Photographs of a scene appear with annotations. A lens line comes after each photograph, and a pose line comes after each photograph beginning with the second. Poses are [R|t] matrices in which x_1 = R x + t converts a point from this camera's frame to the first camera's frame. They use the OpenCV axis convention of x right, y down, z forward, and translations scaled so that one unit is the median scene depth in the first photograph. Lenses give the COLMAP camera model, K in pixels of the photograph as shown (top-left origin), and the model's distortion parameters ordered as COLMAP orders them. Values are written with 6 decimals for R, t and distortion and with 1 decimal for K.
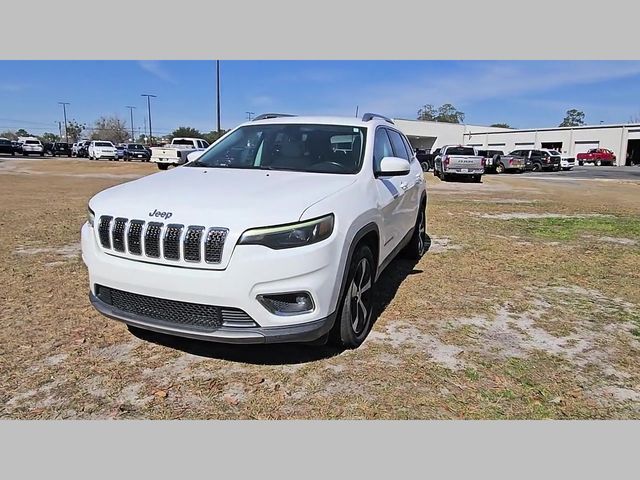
lens RADIAL K [[436.7, 0, 310.7], [0, 436.7, 243.1], [0, 0, 1]] dist [0.010689, -0.007340]
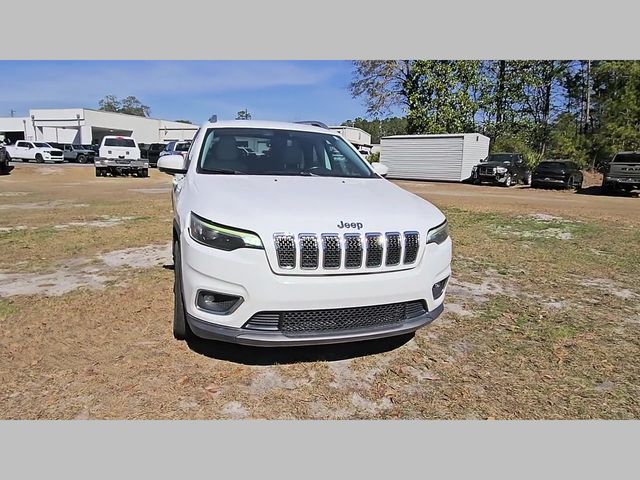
lens RADIAL K [[436.7, 0, 315.2], [0, 436.7, 238.5], [0, 0, 1]] dist [0.010689, -0.007340]
pose [[0.770872, -0.113414, 0.626812, -0.830328], [0.111575, 0.992850, 0.042426, -0.069177], [-0.627142, 0.037232, 0.778014, 0.208104]]
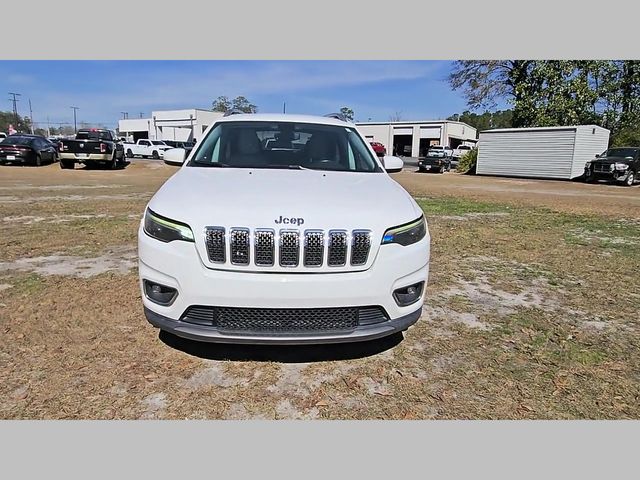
lens RADIAL K [[436.7, 0, 314.1], [0, 436.7, 238.9], [0, 0, 1]] dist [0.010689, -0.007340]
pose [[0.895550, -0.085038, 0.436759, -0.567861], [0.080089, 0.996343, 0.029771, -0.040116], [-0.437693, 0.008318, 0.899086, 0.095136]]
